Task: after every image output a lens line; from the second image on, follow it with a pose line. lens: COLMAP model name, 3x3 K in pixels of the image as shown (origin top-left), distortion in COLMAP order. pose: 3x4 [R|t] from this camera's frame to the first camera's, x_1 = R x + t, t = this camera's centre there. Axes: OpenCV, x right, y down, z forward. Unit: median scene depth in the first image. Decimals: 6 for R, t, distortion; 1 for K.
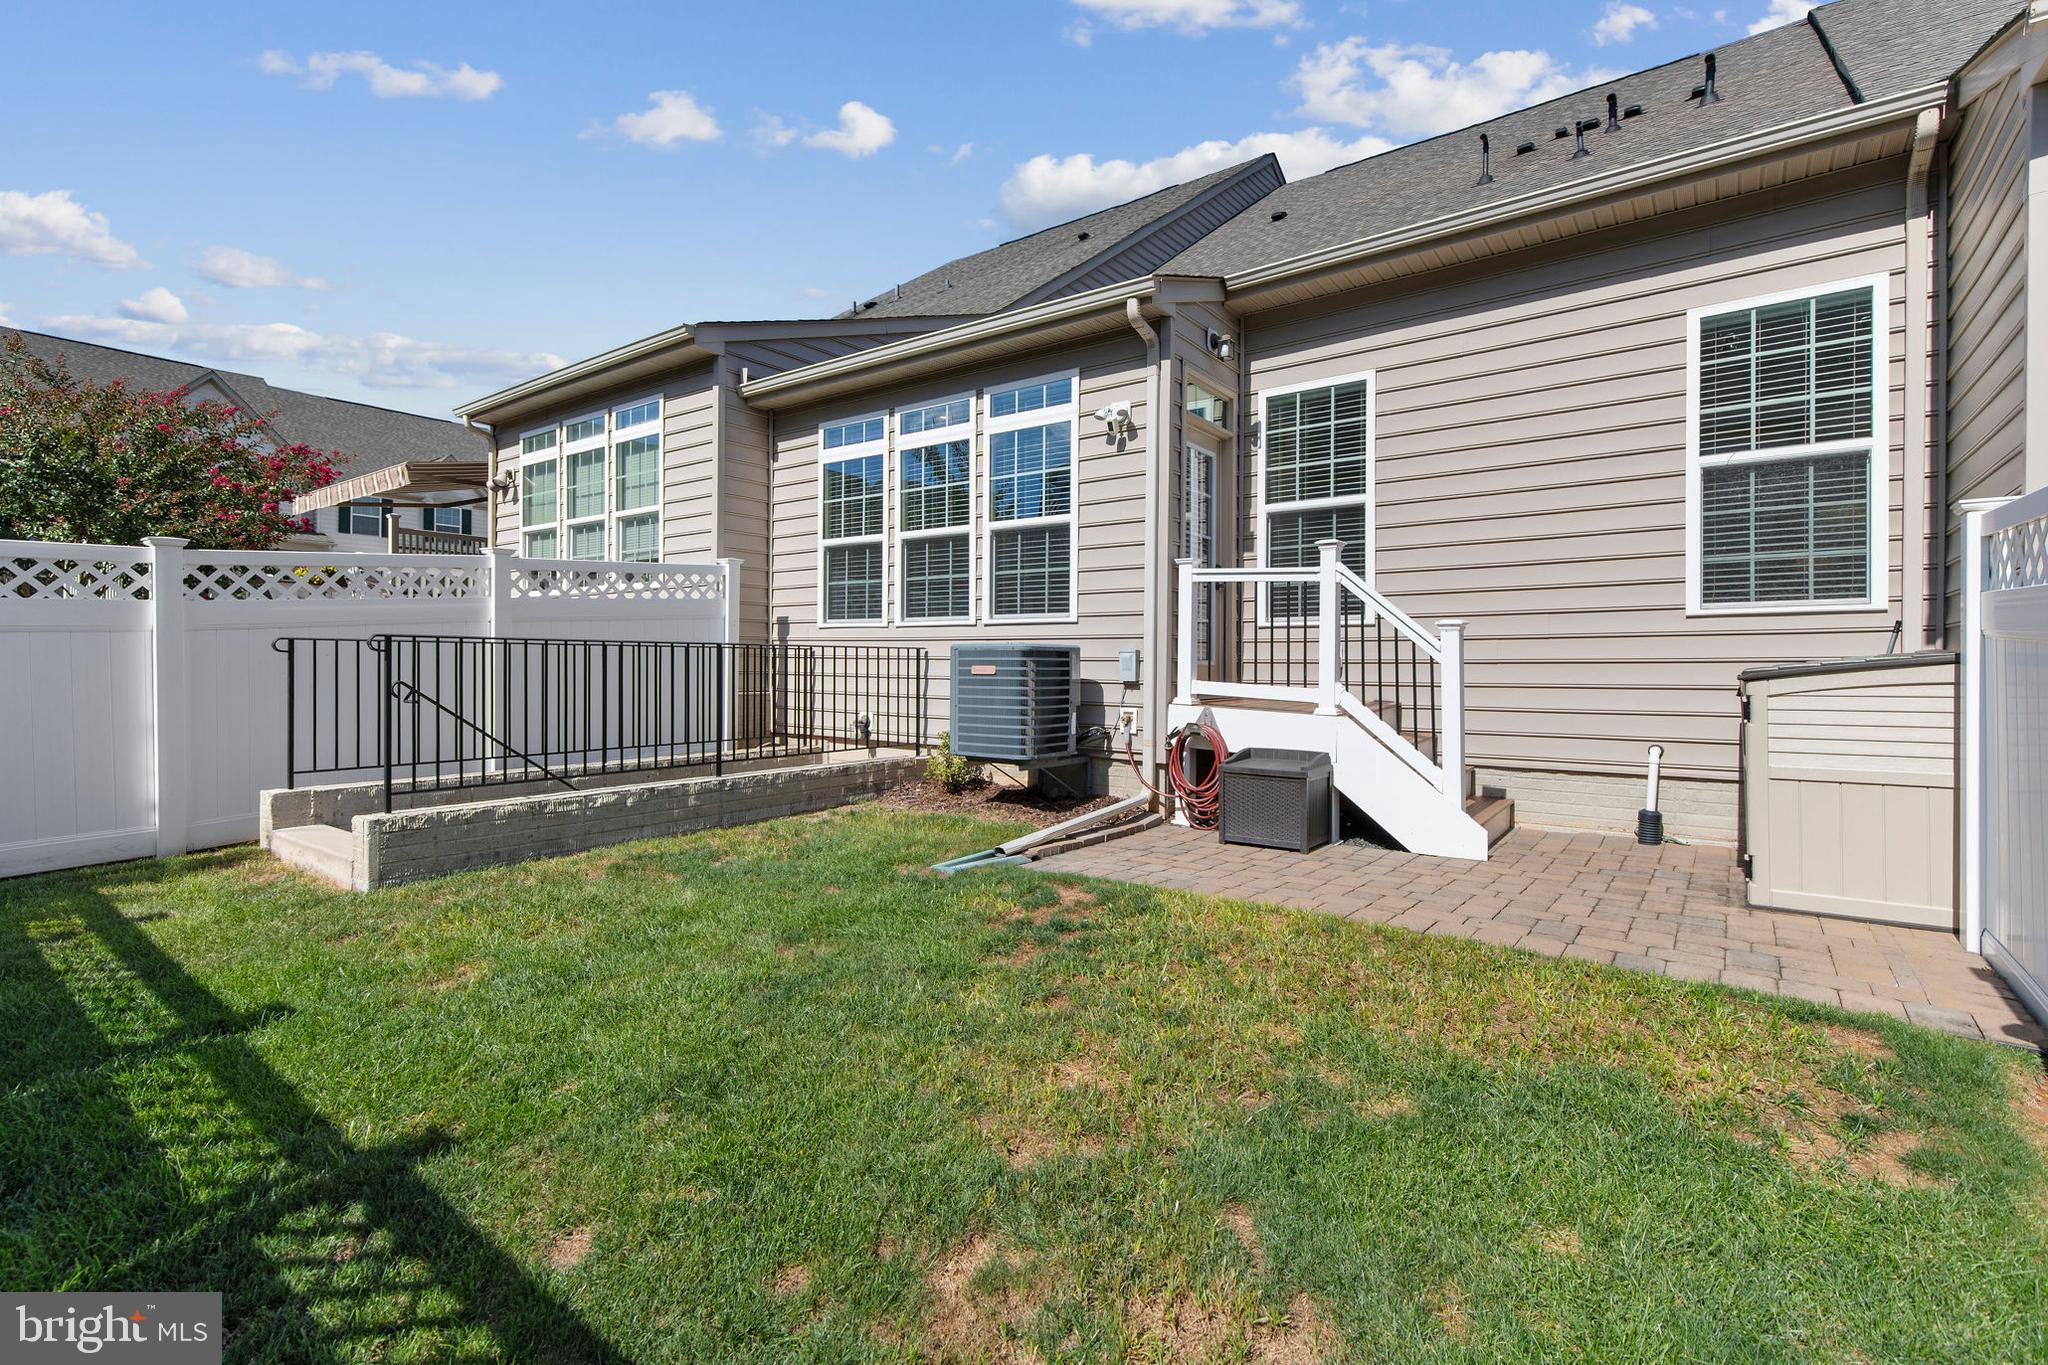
lens RADIAL K [[934.4, 0, 1034.3], [0, 934.4, 657.1], [0, 0, 1]] dist [0.011398, 0.000521]
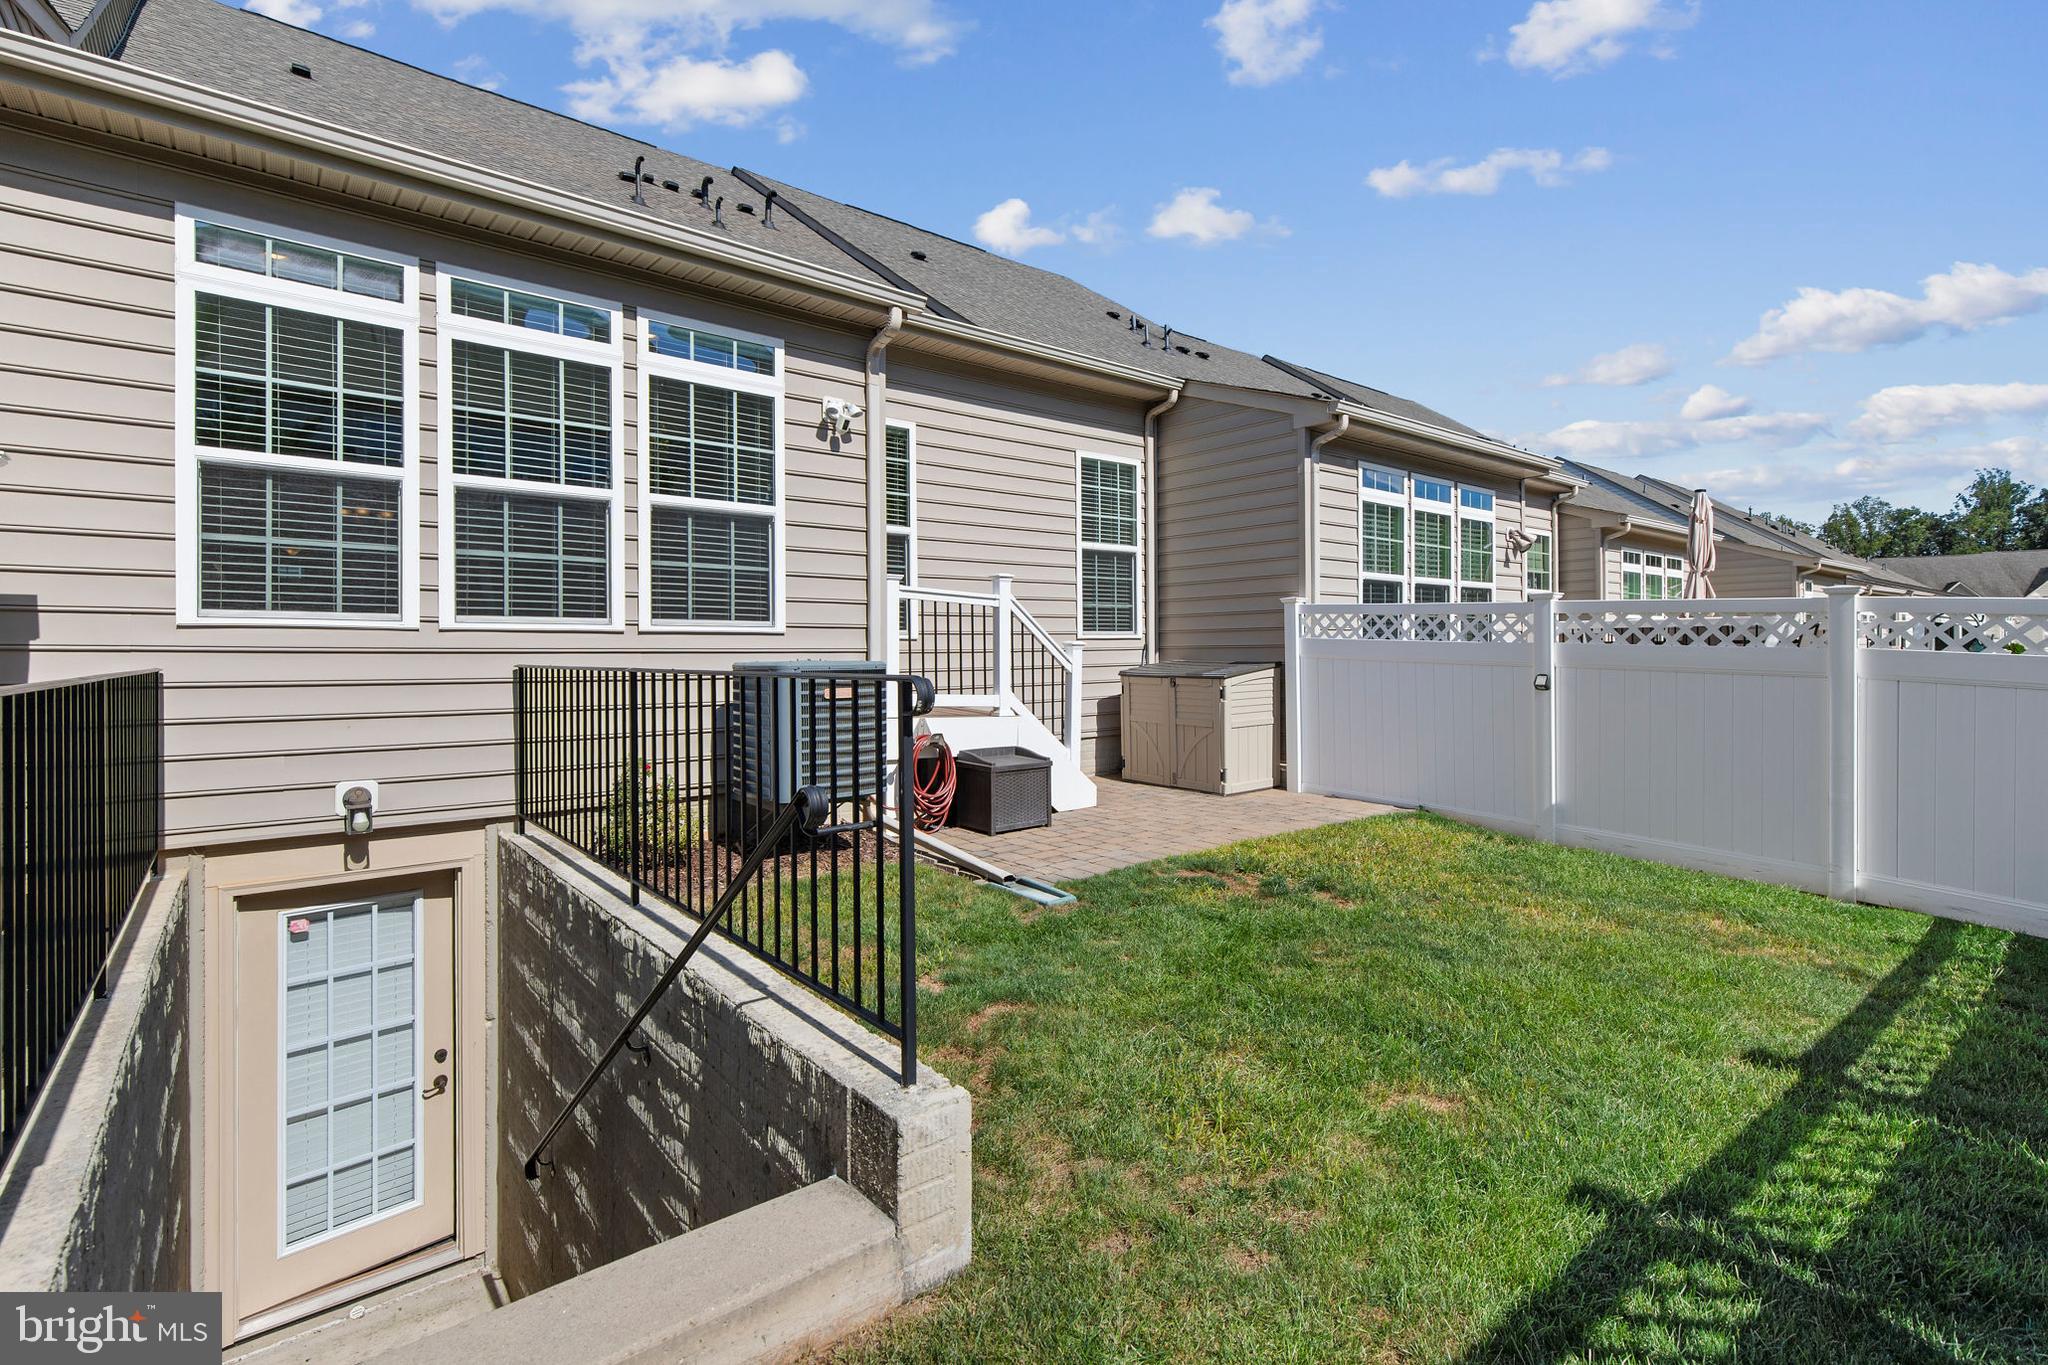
lens RADIAL K [[934.4, 0, 1034.3], [0, 934.4, 657.1], [0, 0, 1]] dist [0.011398, 0.000521]
pose [[0.250308, -0.003996, 0.968158, -0.719786], [0.010709, 0.999942, 0.001358, -0.013513], [-0.968107, 0.010028, 0.250336, 0.550726]]
